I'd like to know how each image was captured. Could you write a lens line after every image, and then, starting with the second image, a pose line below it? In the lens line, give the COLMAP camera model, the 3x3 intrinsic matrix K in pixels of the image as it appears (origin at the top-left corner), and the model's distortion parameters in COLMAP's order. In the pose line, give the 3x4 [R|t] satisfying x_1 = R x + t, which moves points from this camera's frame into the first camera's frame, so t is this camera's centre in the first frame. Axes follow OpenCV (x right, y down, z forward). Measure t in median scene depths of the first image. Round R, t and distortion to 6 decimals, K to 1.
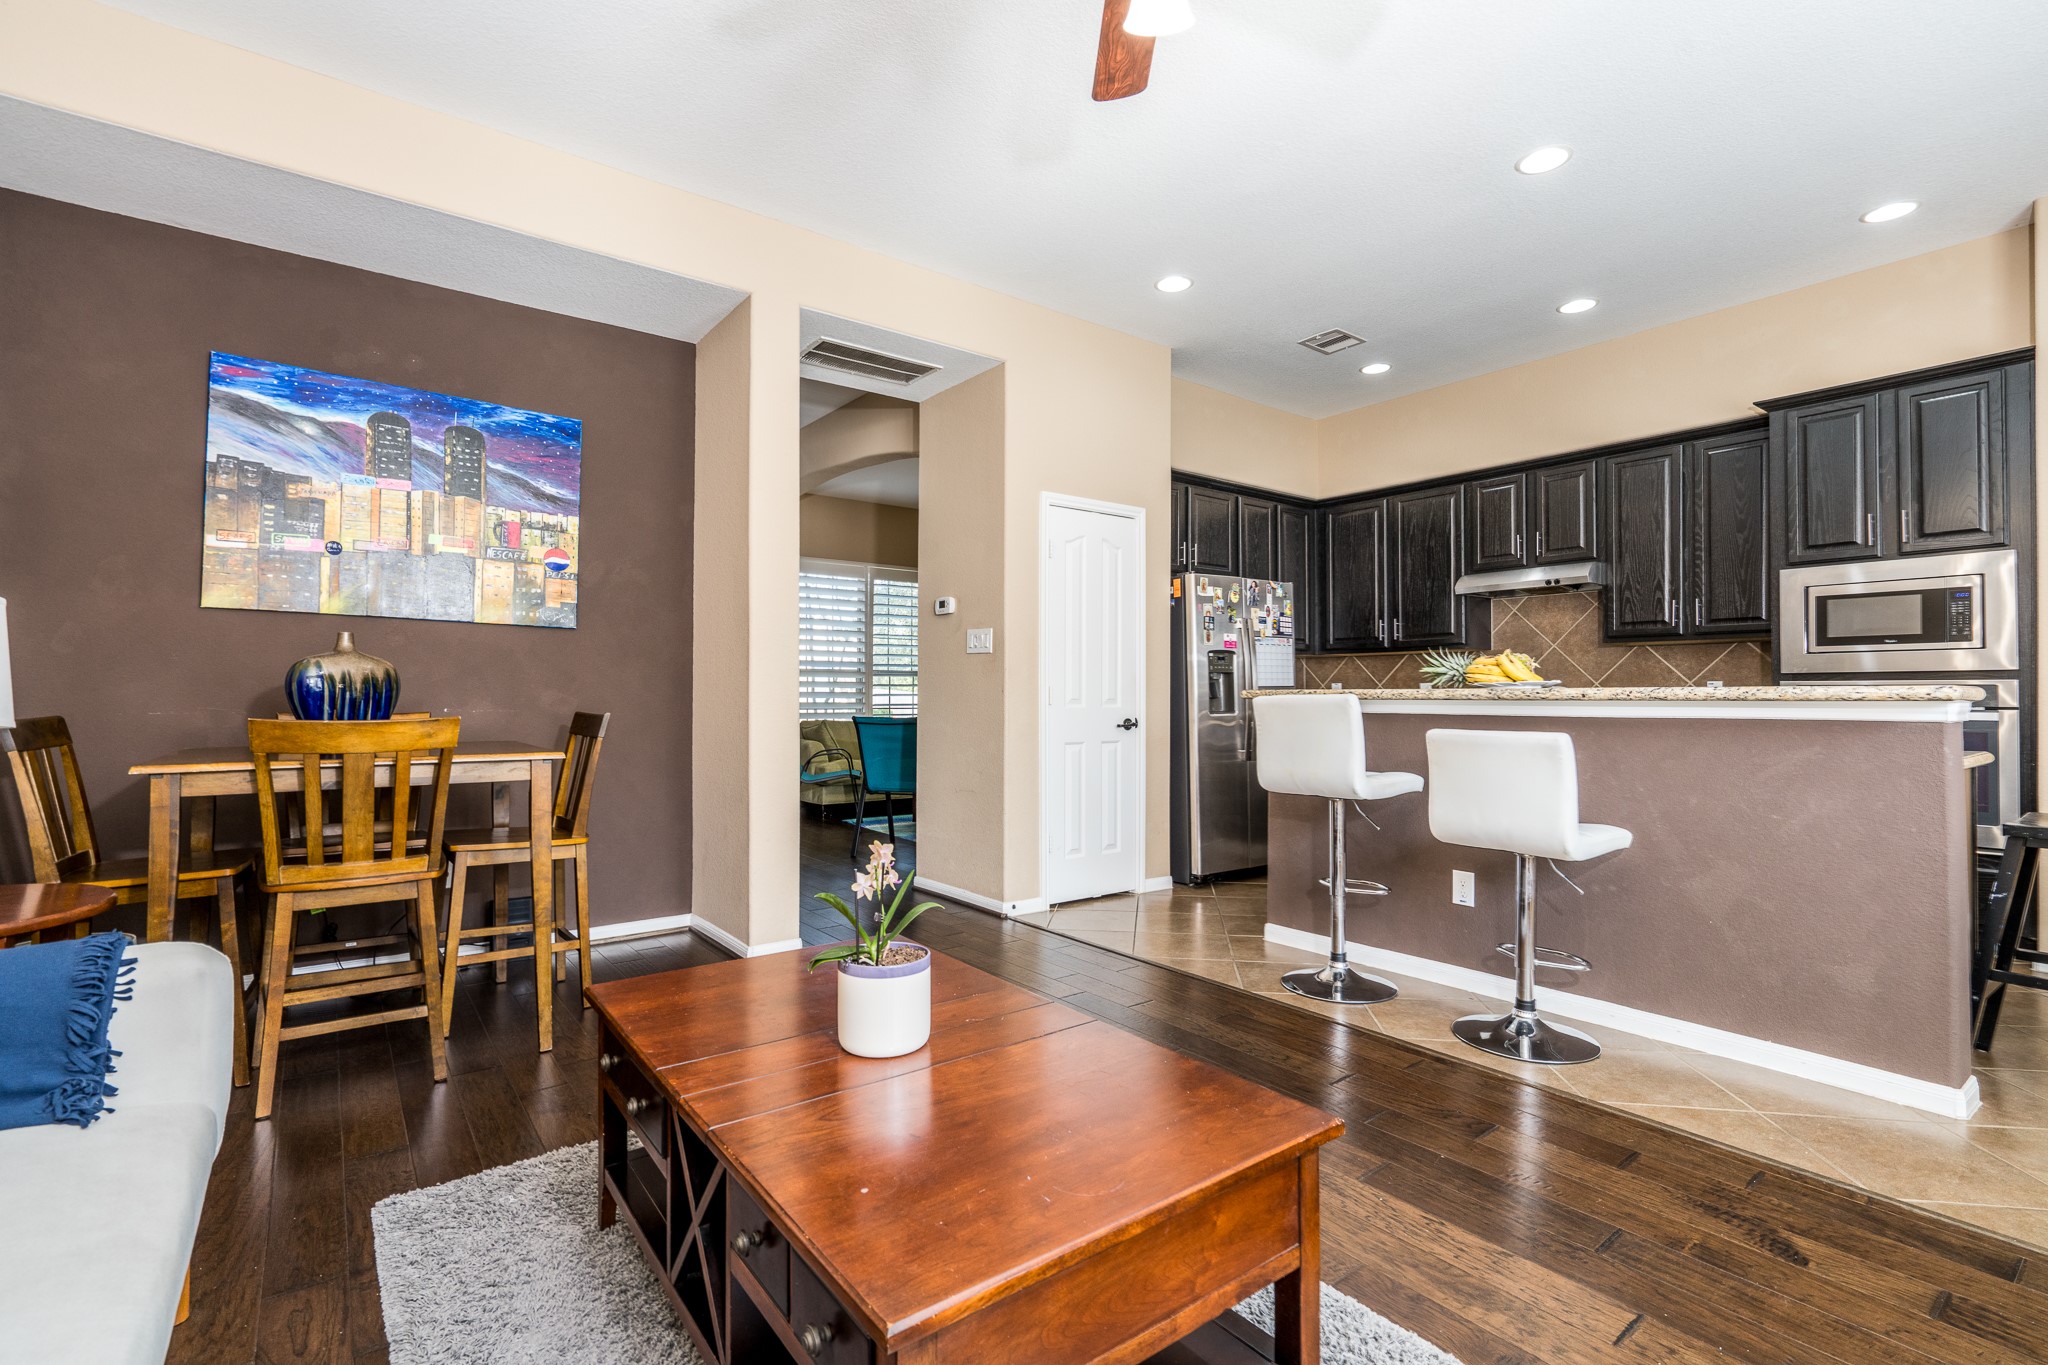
lens RADIAL K [[932.0, 0, 1024.0], [0, 932.0, 682.5], [0, 0, 1]] dist [-0.000093, 0.000019]
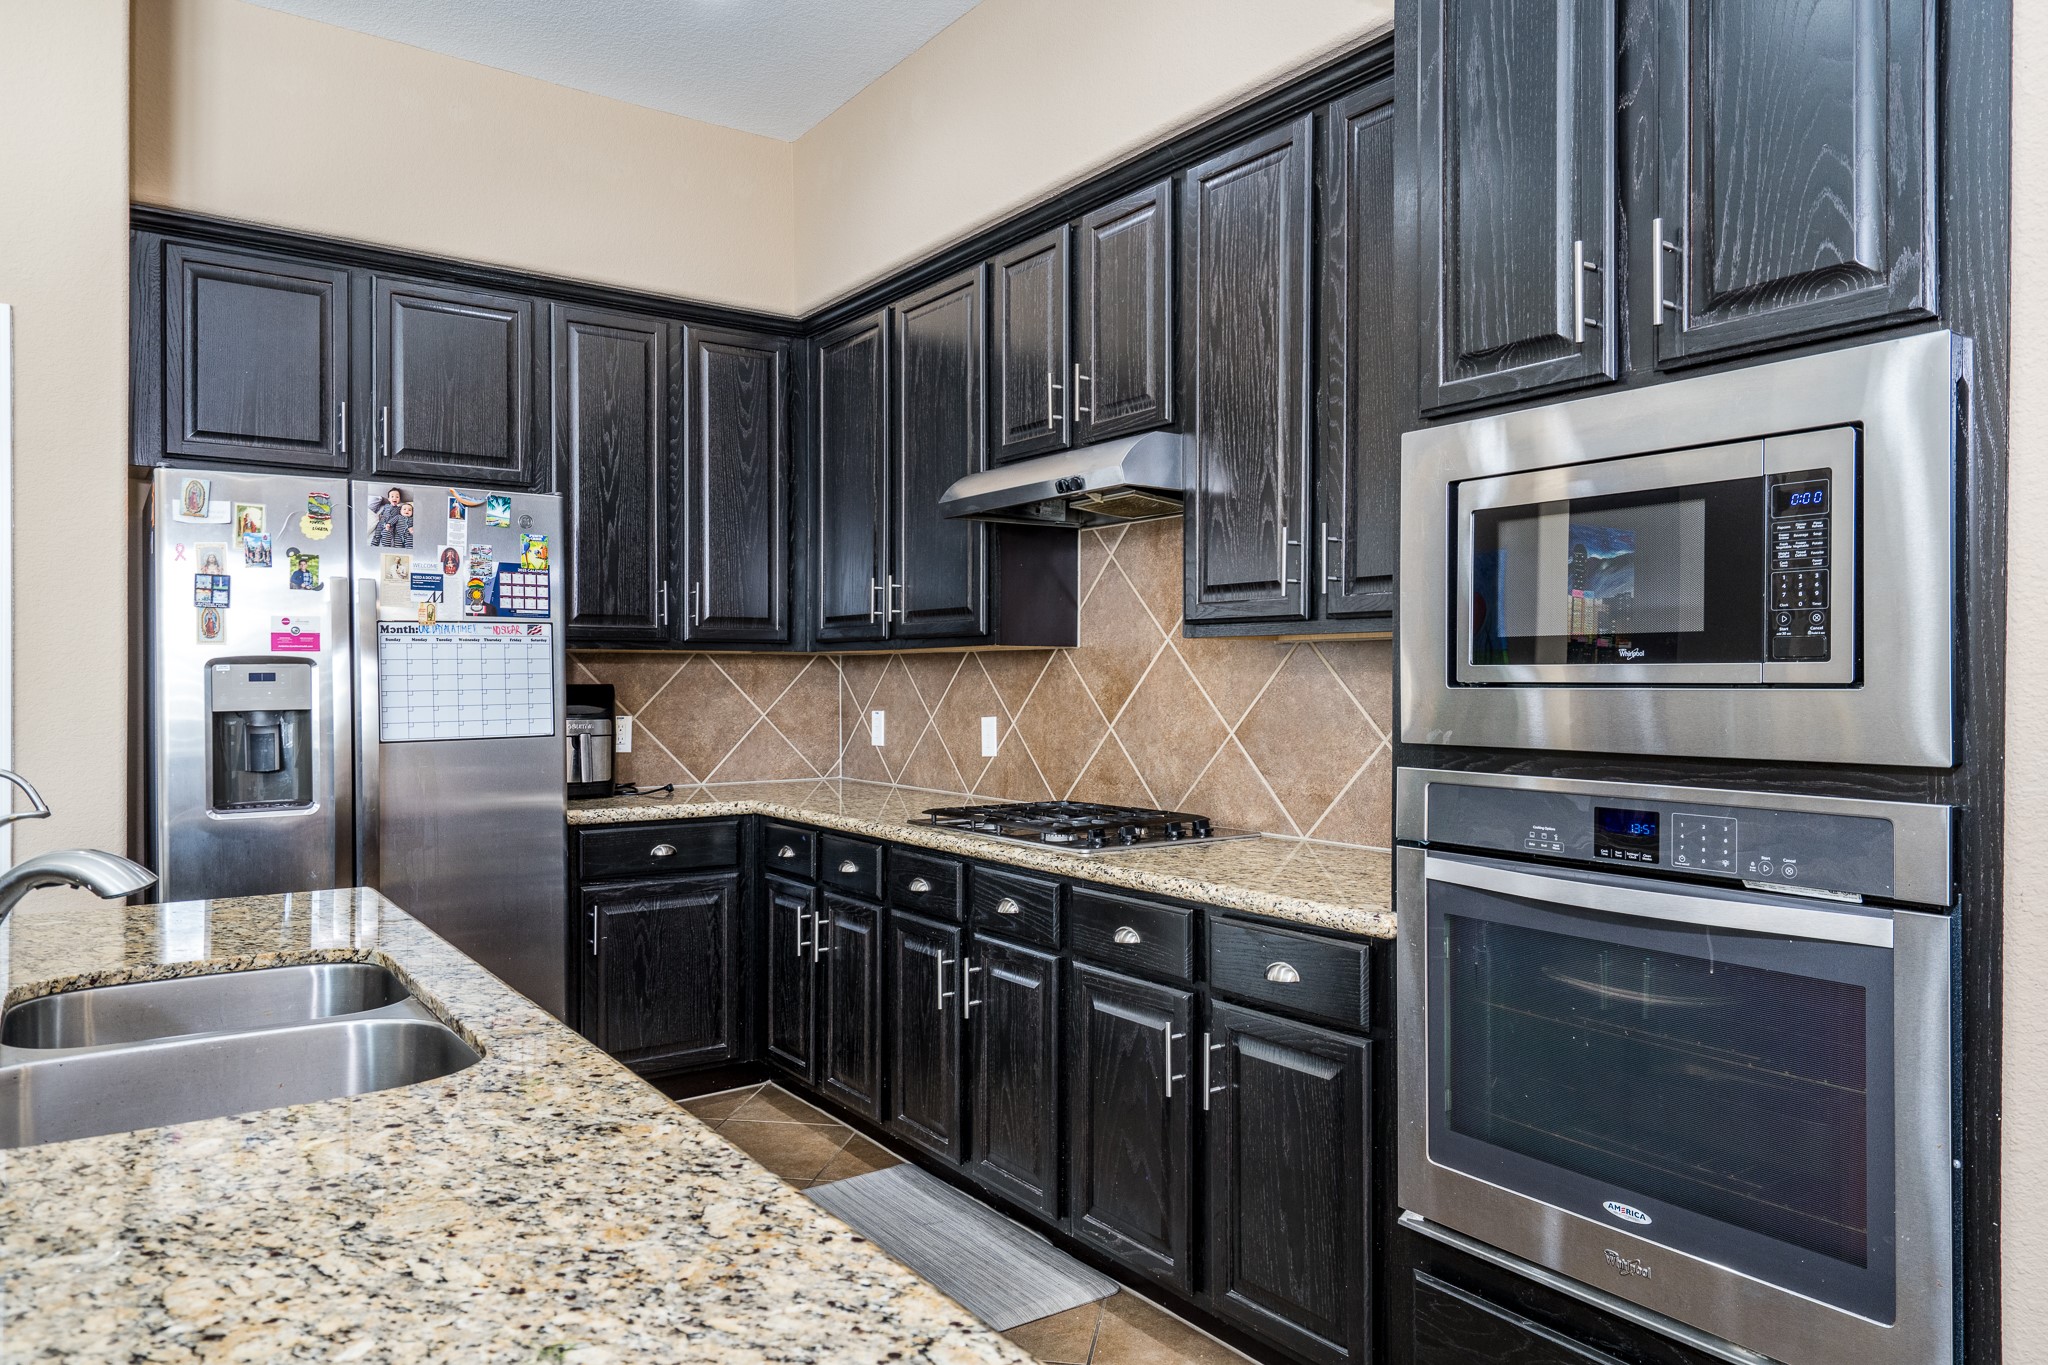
lens RADIAL K [[1351.2, 0, 1061.5], [0, 1351.2, 674.1], [0, 0, 1]] dist [0.007699, 0.000886]
pose [[0.999831, -0.003837, -0.017978, 0.774344], [0.004024, 0.999938, 0.010361, -0.044343], [0.017937, -0.010431, 0.999785, 0.569962]]
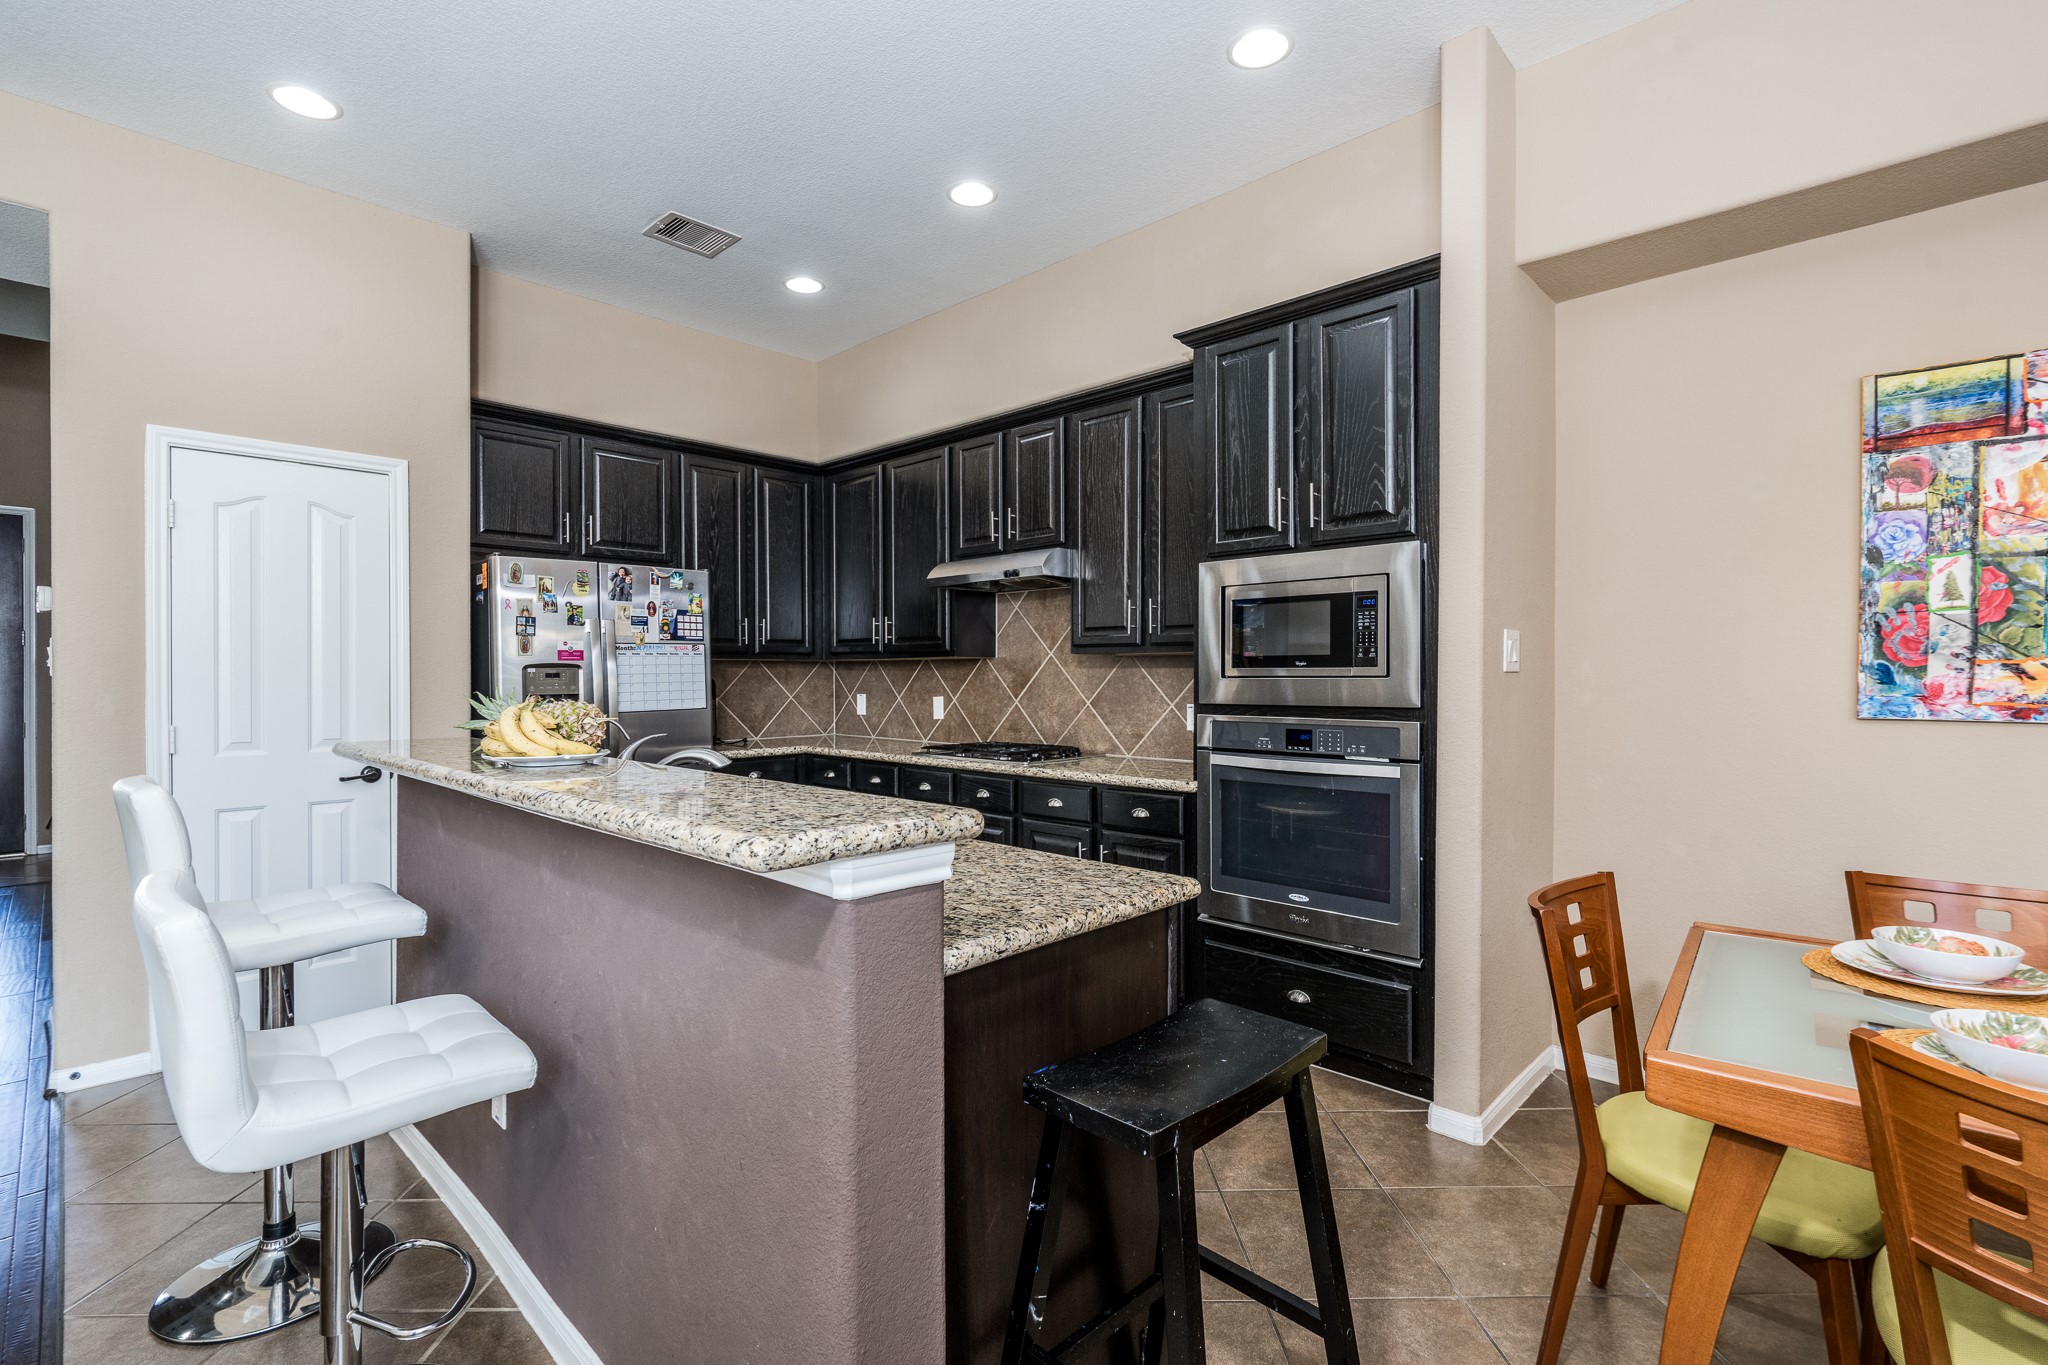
lens RADIAL K [[937.9, 0, 1048.6], [0, 937.9, 677.1], [0, 0, 1]] dist [-0.002654, -0.000378]
pose [[0.986205, -0.007172, 0.165373, 0.634059], [0.004443, 0.999848, 0.016864, -0.048521], [-0.165469, -0.015897, 0.986087, 0.320855]]
